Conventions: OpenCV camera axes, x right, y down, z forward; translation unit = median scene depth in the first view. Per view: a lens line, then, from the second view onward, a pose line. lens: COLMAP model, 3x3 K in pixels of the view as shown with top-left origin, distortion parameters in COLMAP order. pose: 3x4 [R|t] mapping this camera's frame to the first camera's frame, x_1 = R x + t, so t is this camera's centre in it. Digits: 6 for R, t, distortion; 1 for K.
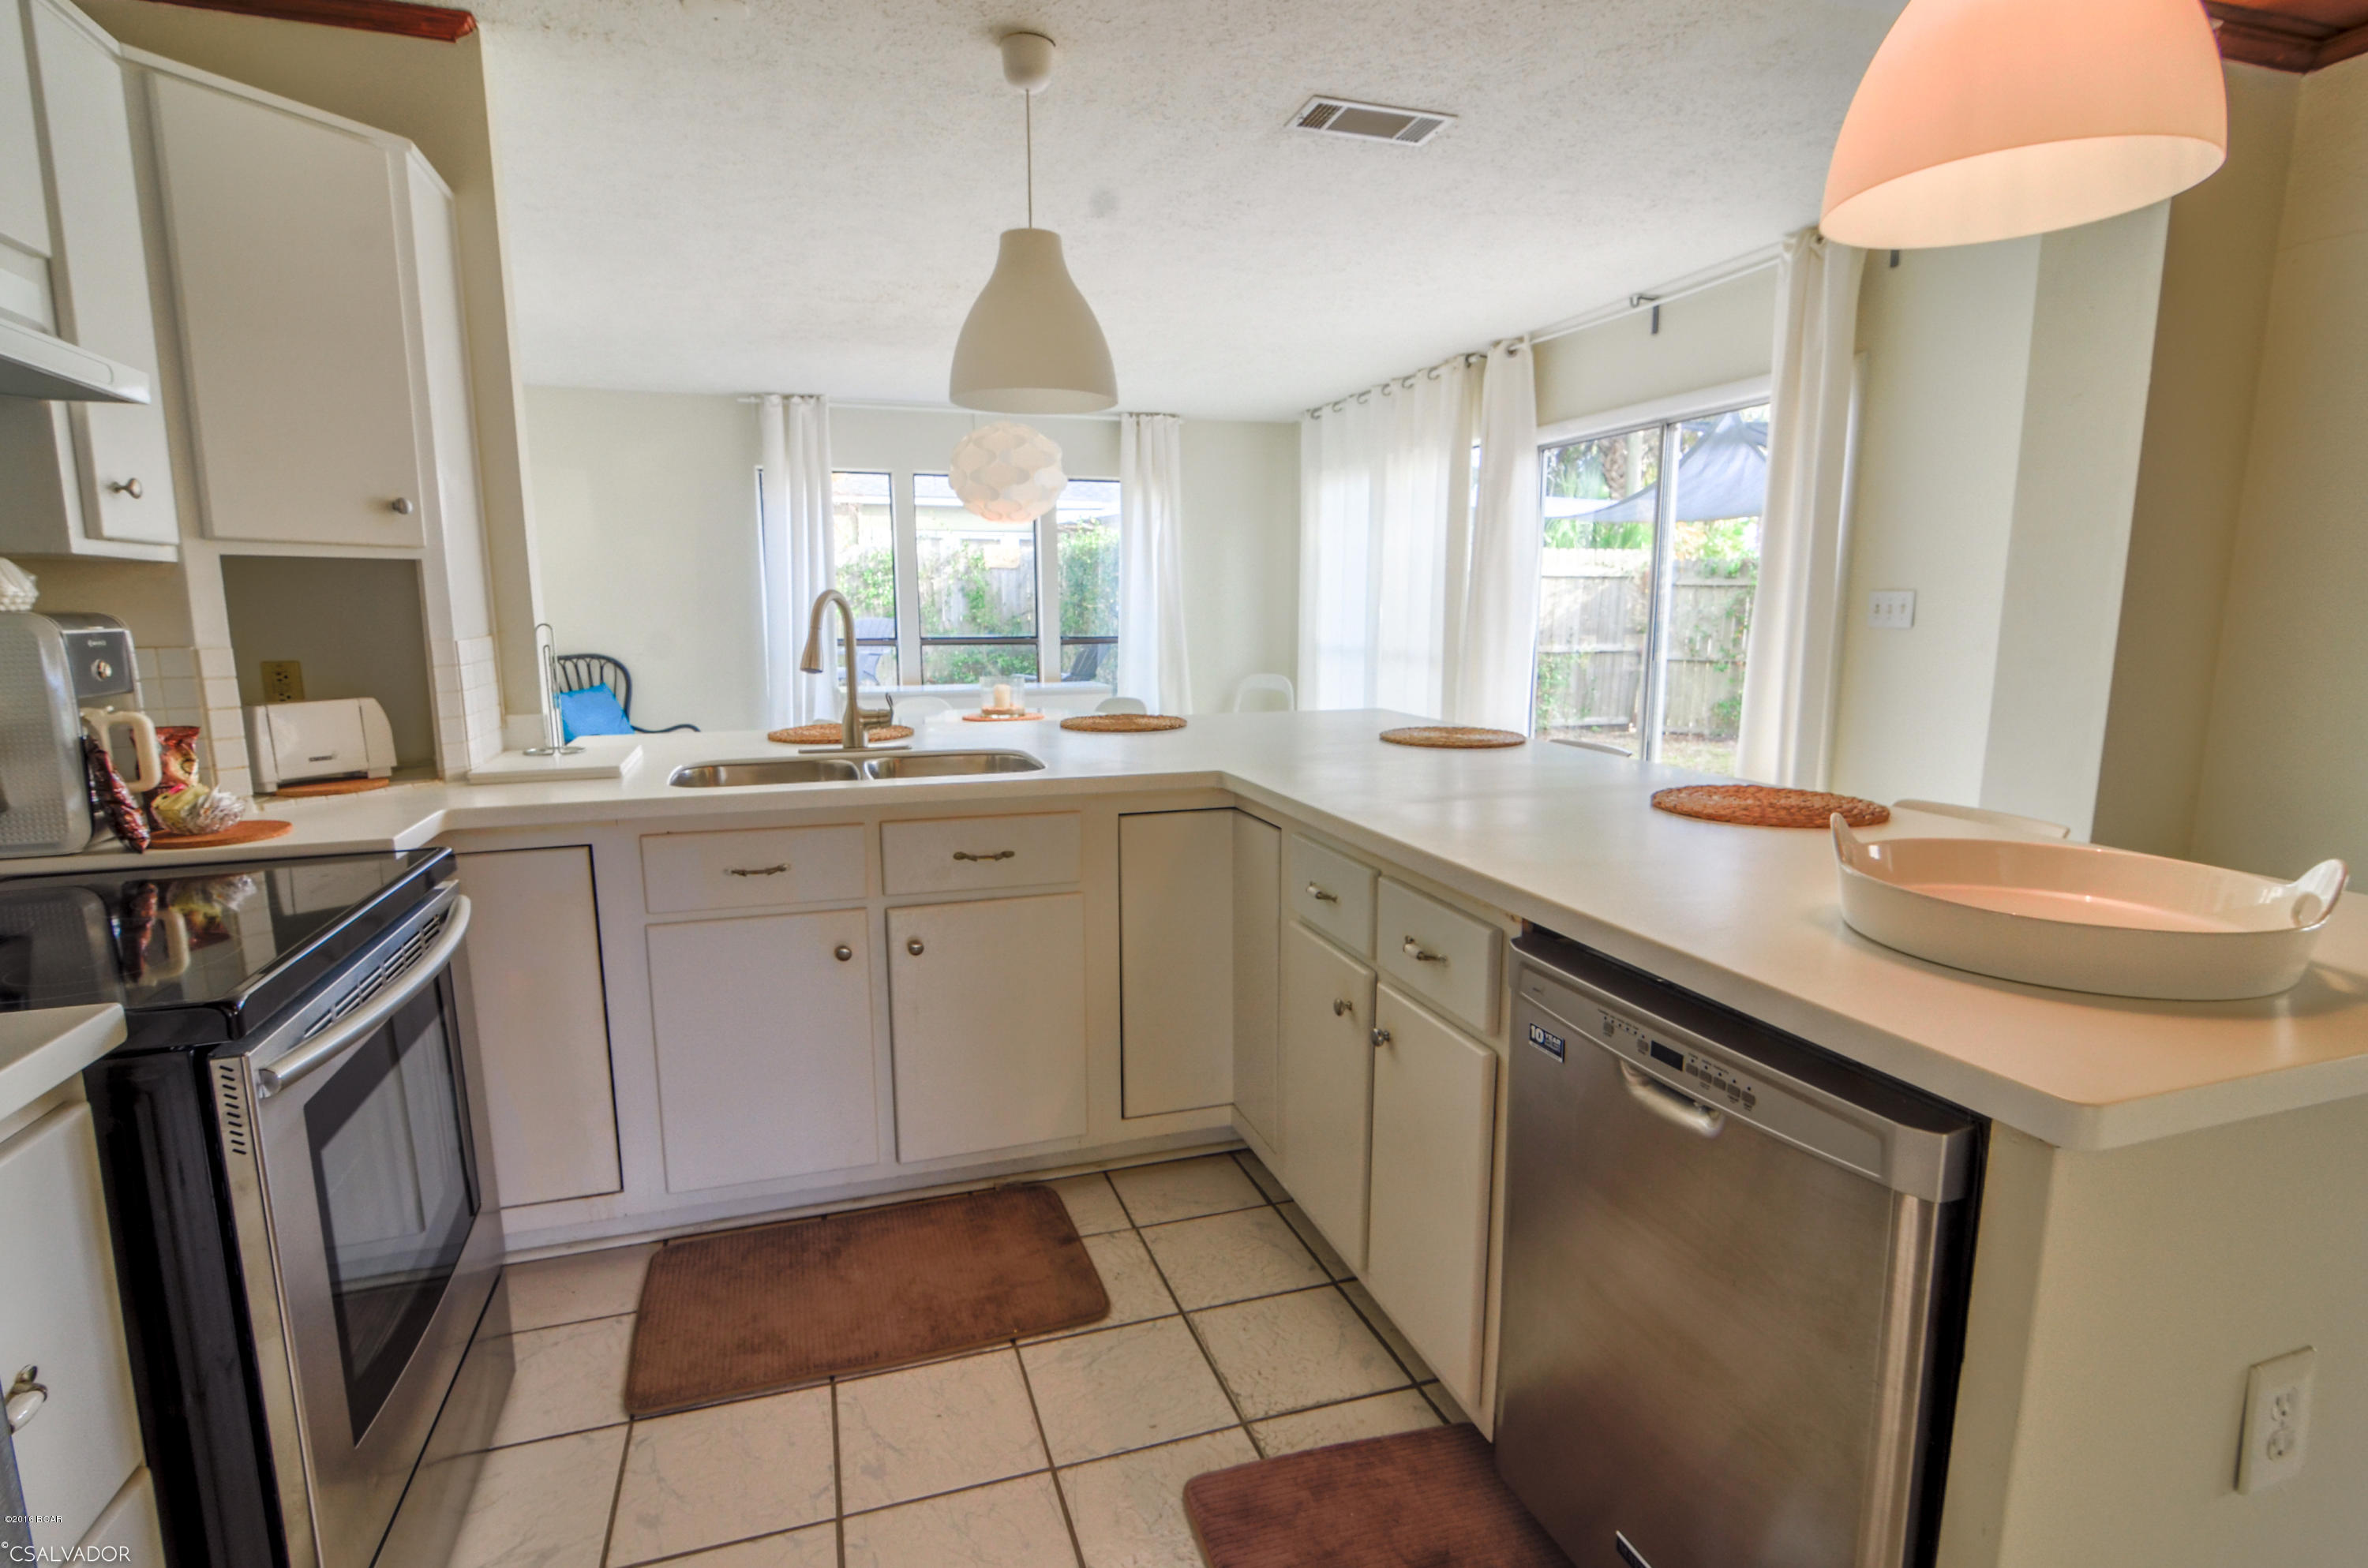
lens RADIAL K [[1134.1, 0, 1160.7], [0, 1134.1, 797.1], [0, 0, 1]] dist [-0.008302, 0.002423]
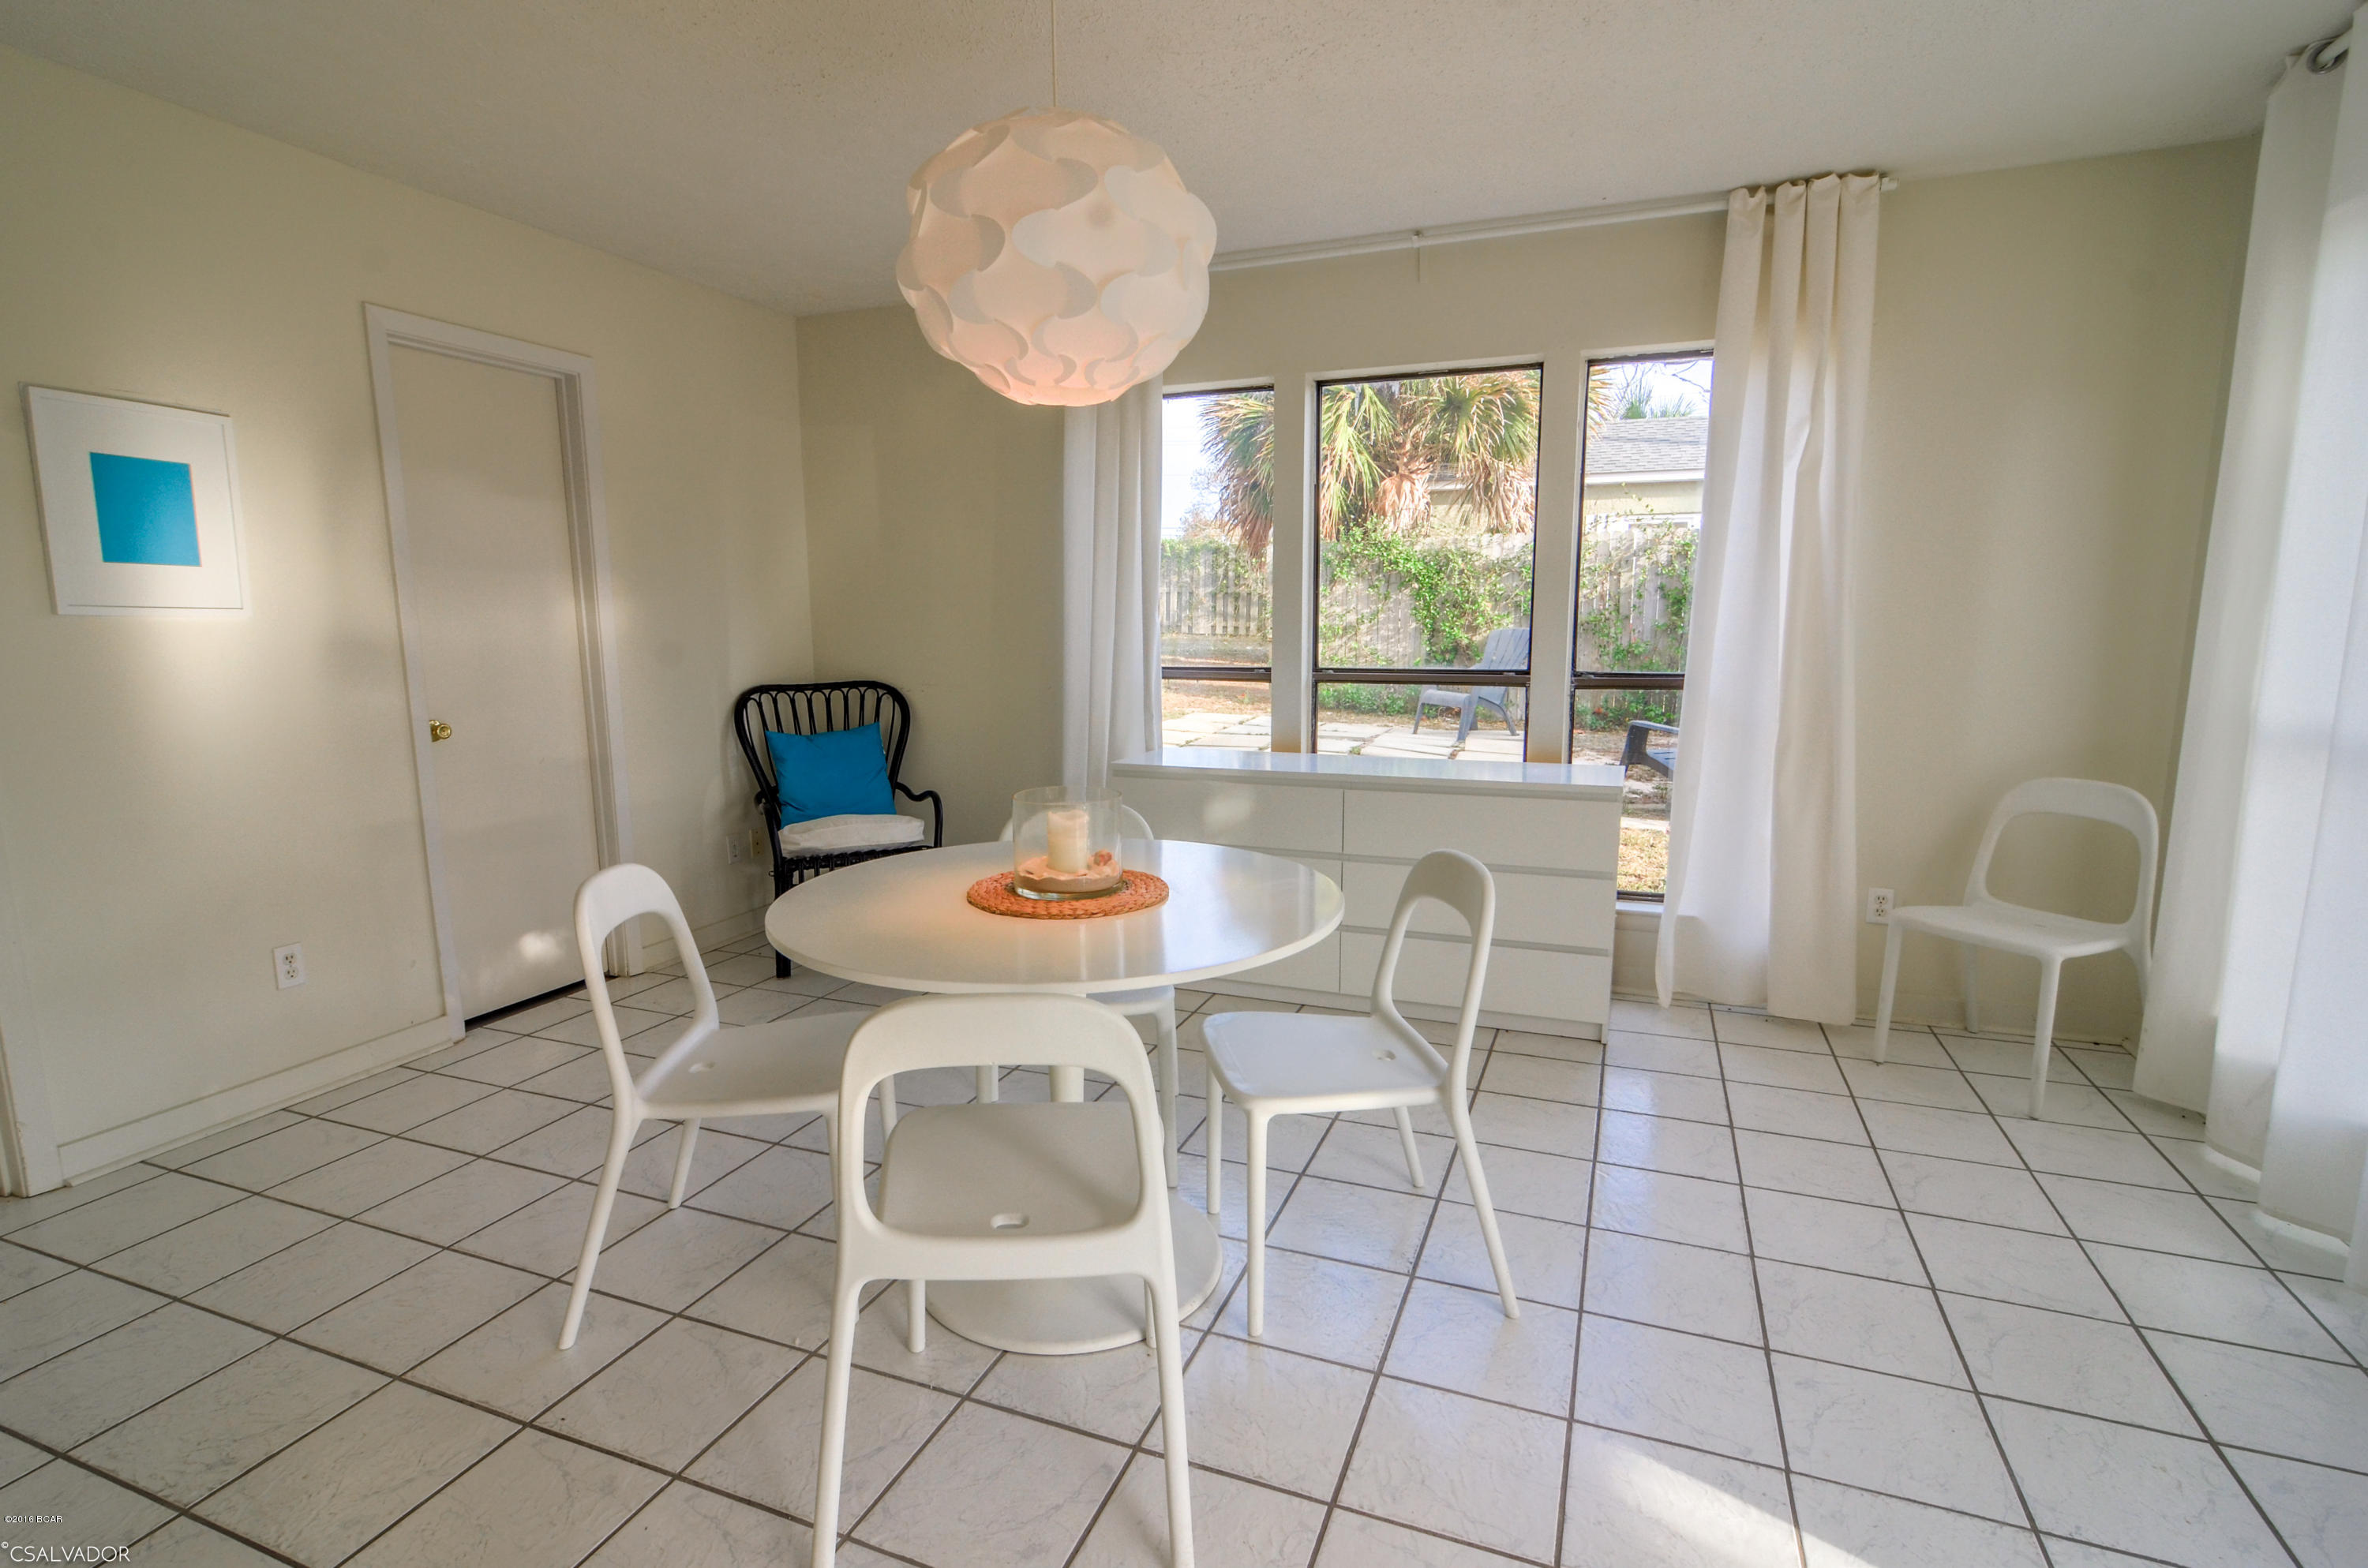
lens RADIAL K [[1134.1, 0, 1177.8], [0, 1134.1, 787.9], [0, 0, 1]] dist [-0.008302, 0.002423]
pose [[0.776482, 0.092762, -0.623274, 0.315839], [-0.099999, 0.994711, 0.023463, -0.279995], [0.622154, 0.044108, 0.781651, 1.644873]]
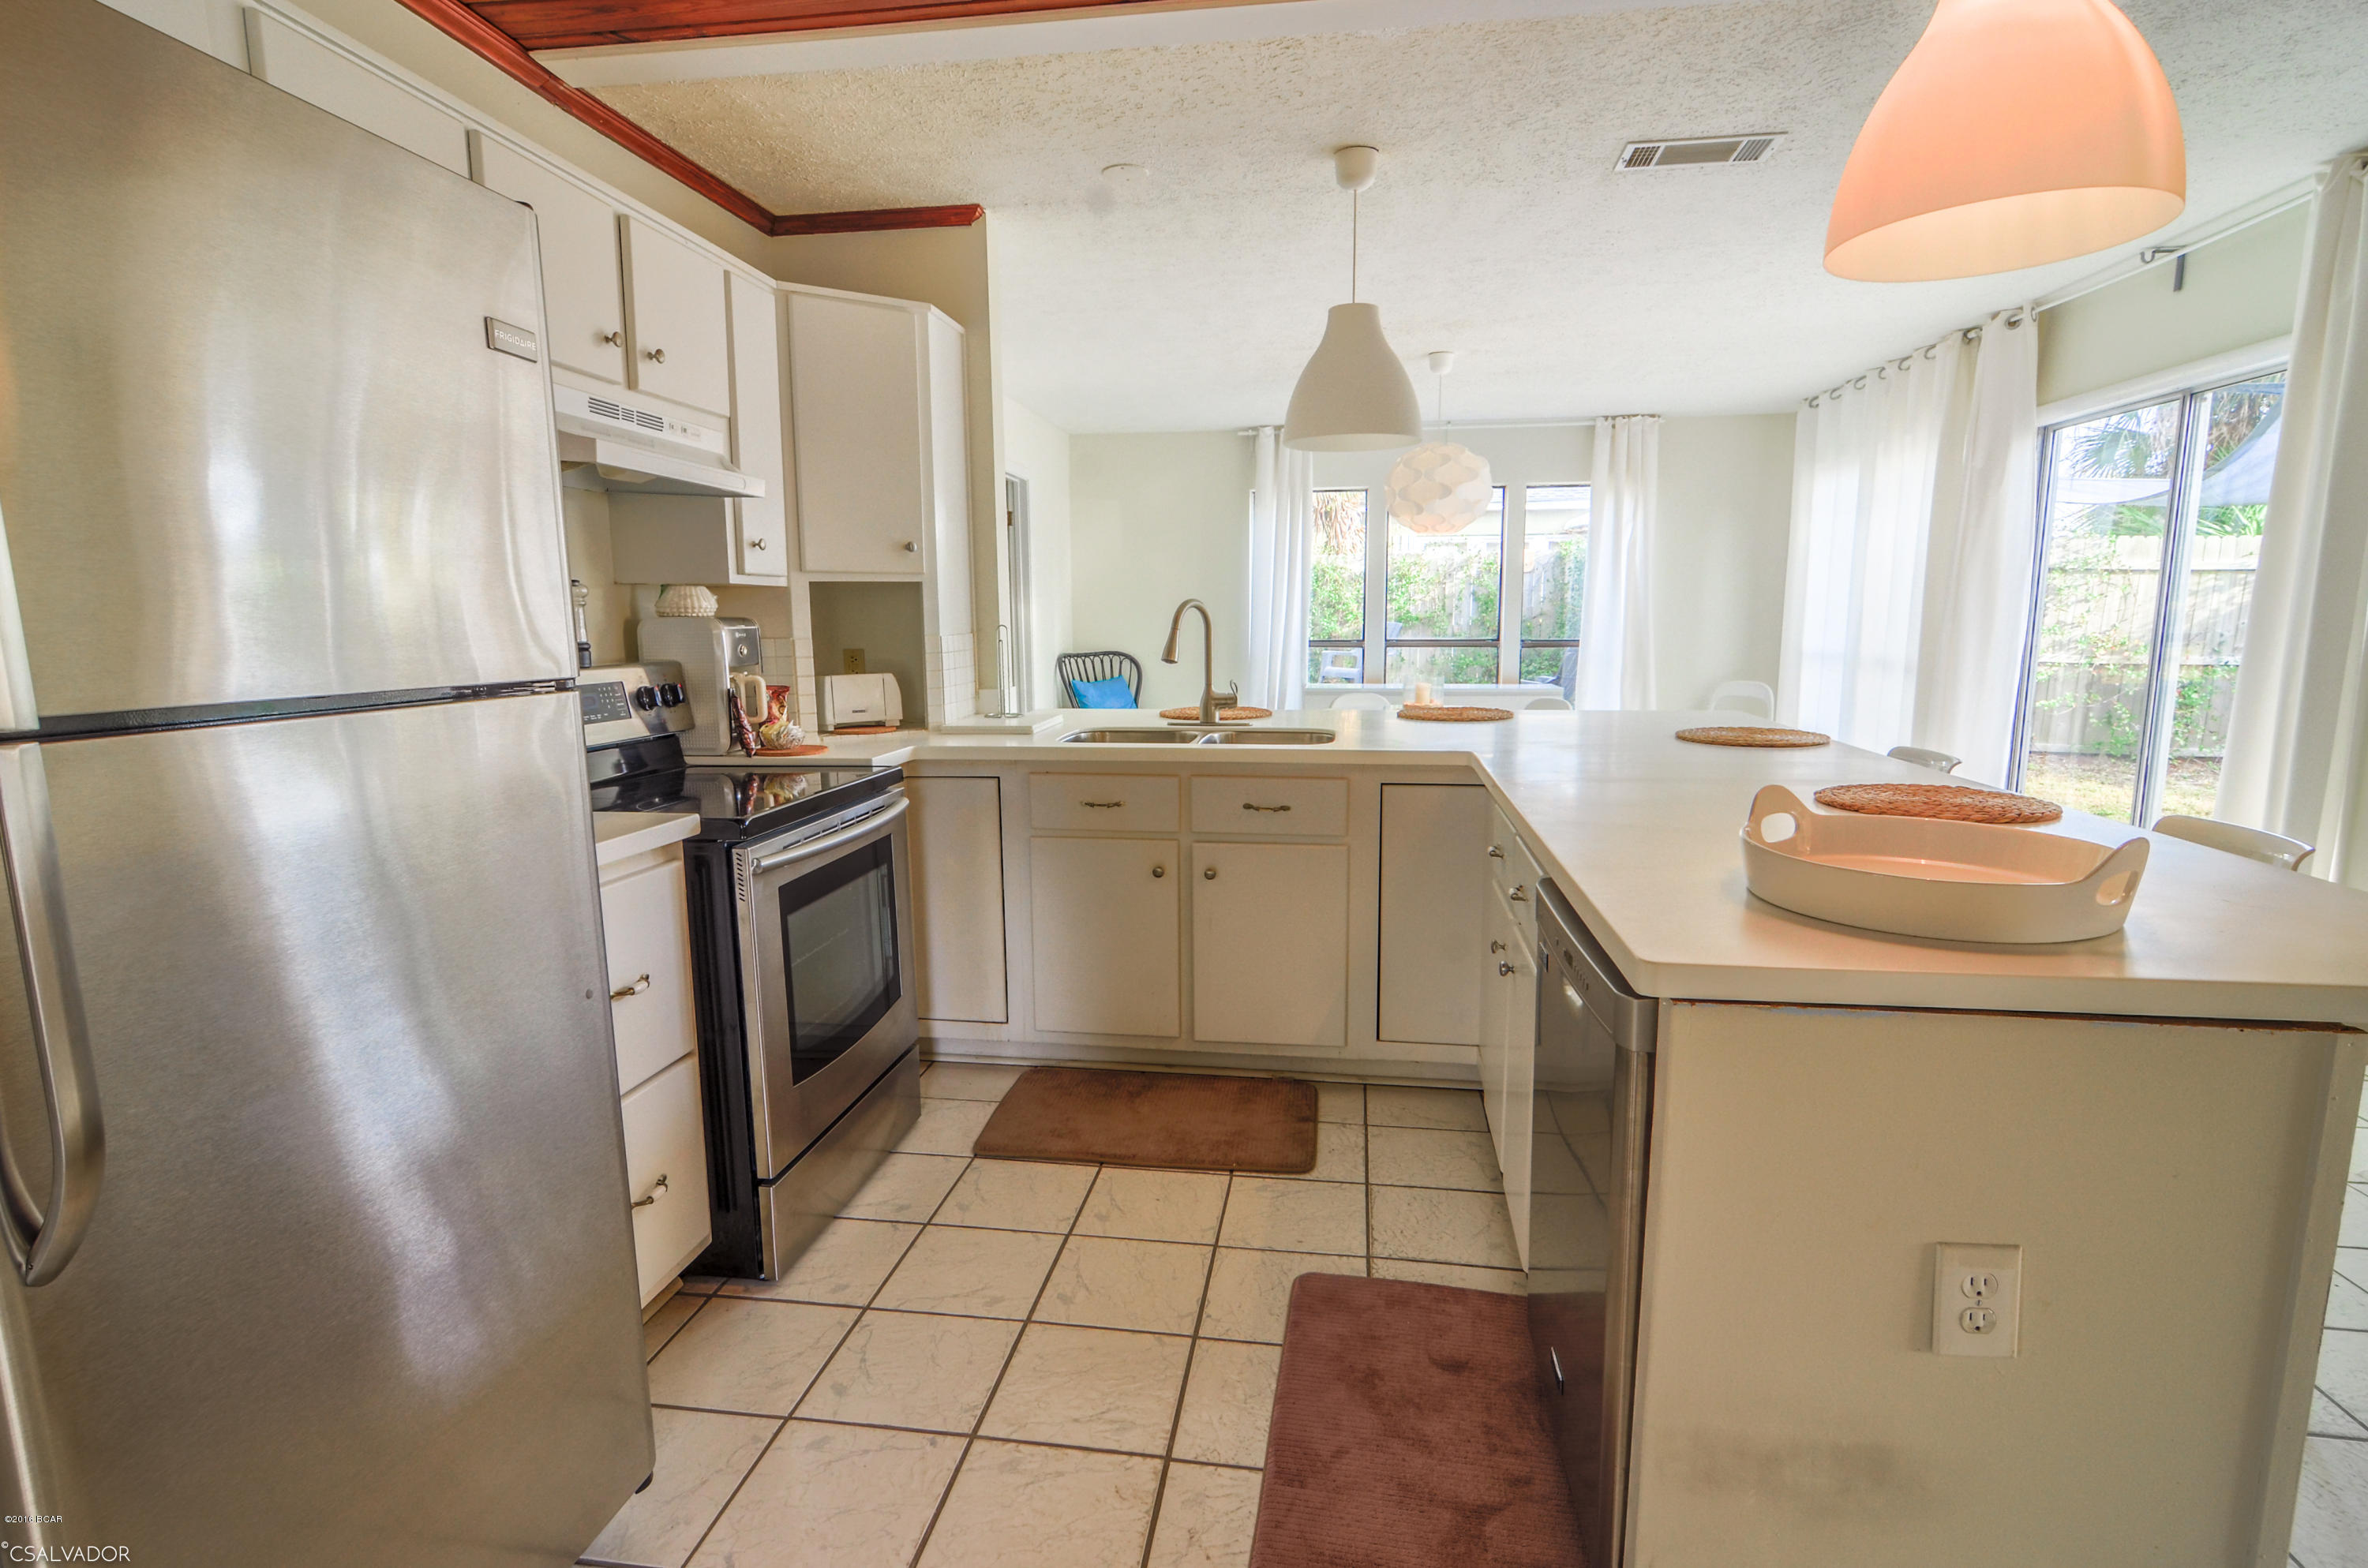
lens RADIAL K [[1134.1, 0, 1177.3], [0, 1134.1, 797.5], [0, 0, 1]] dist [-0.008302, 0.002423]
pose [[0.895804, 0.067476, -0.439297, 0.306940], [-0.068937, 0.997541, 0.012649, 0.030888], [0.439070, 0.018953, 0.898253, -0.183011]]
